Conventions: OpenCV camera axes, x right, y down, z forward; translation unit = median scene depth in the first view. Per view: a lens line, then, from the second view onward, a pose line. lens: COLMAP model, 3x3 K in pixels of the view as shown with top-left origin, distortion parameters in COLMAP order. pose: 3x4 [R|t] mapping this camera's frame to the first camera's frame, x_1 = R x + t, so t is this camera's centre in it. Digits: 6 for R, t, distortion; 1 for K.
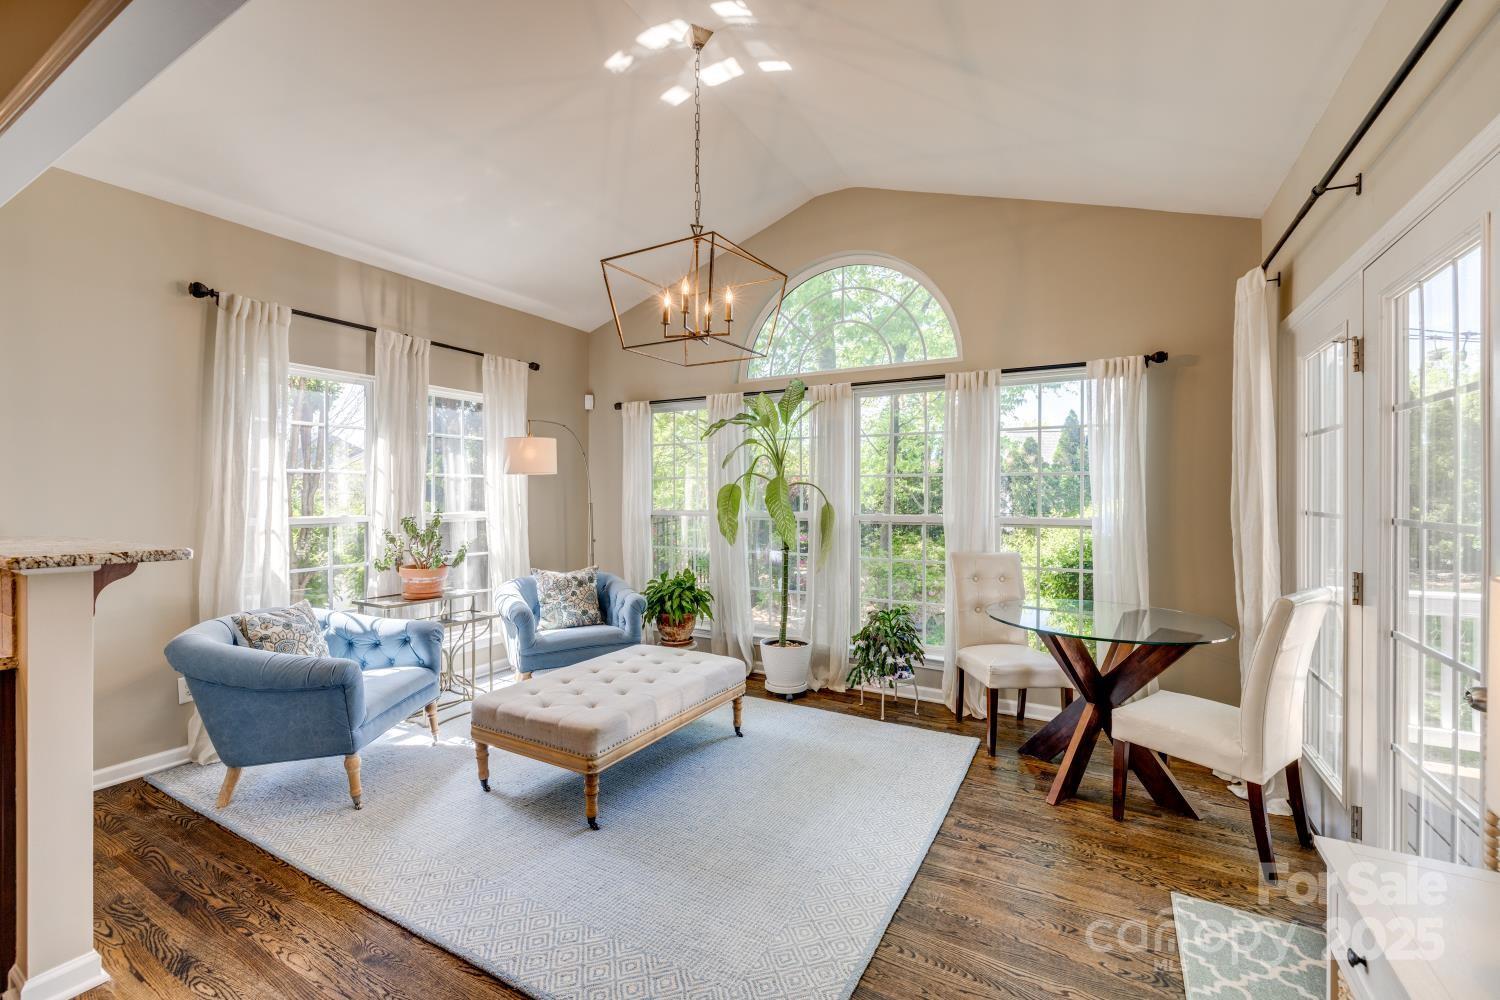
lens RADIAL K [[634.1, 0, 750.9], [0, 634.1, 491.0], [0, 0, 1]] dist [0.000731, -0.000019]
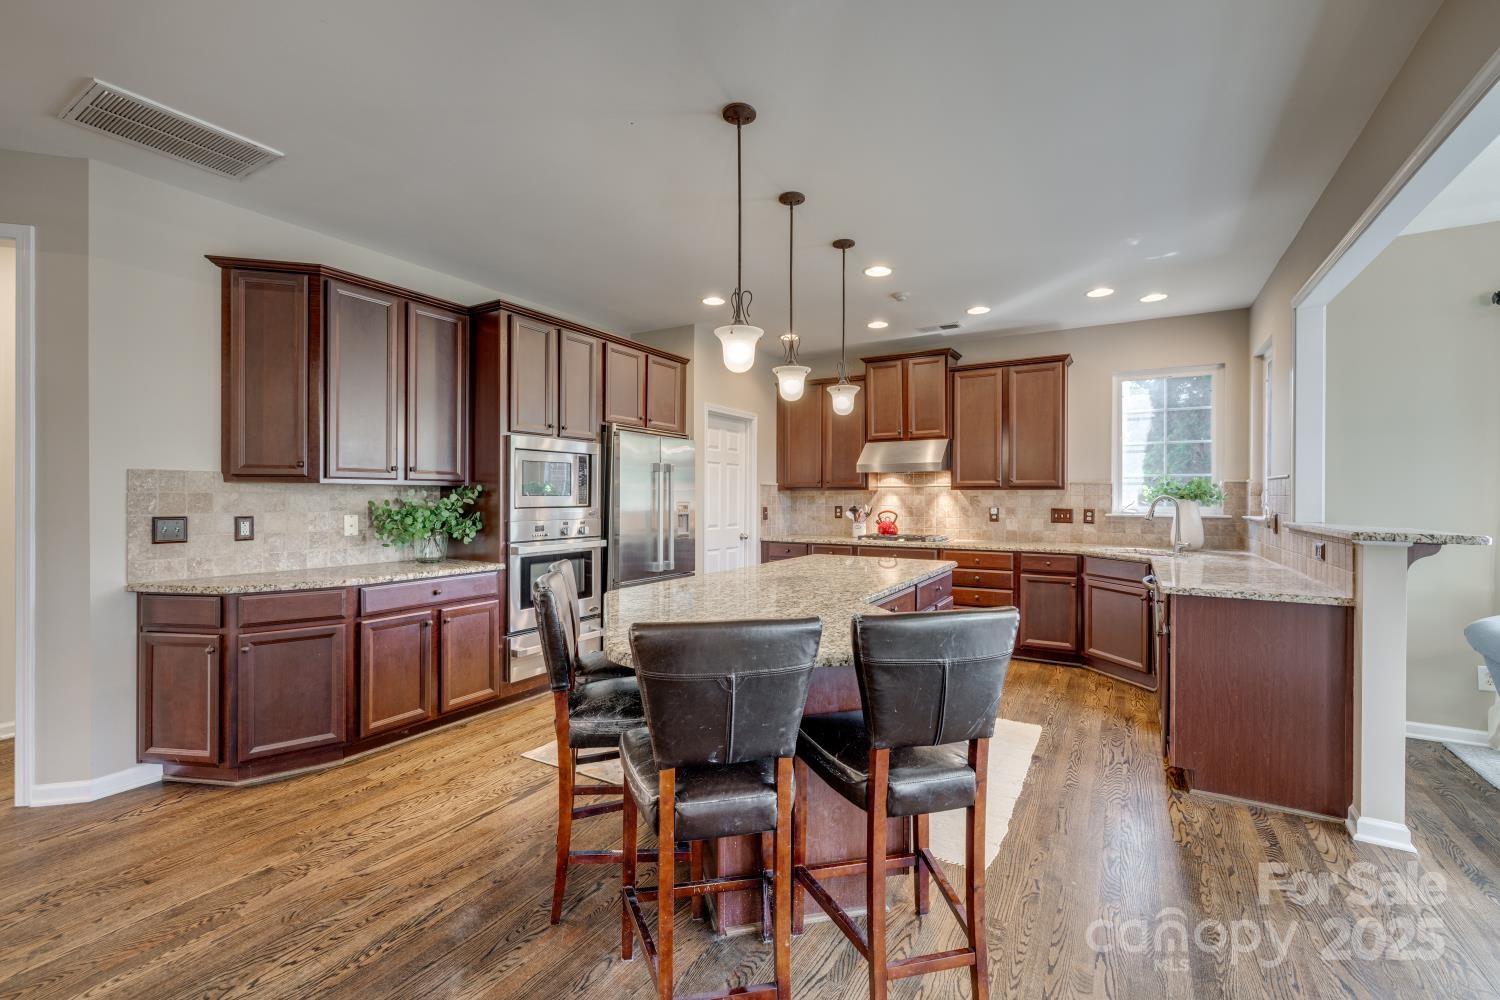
lens RADIAL K [[634.1, 0, 753.5], [0, 634.1, 494.3], [0, 0, 1]] dist [0.000731, -0.000019]
pose [[-0.021538, 0.004089, -0.999760, 0.320912], [-0.006635, 0.999969, 0.004233, 0.014571], [0.999746, 0.006724, -0.021510, -0.338231]]
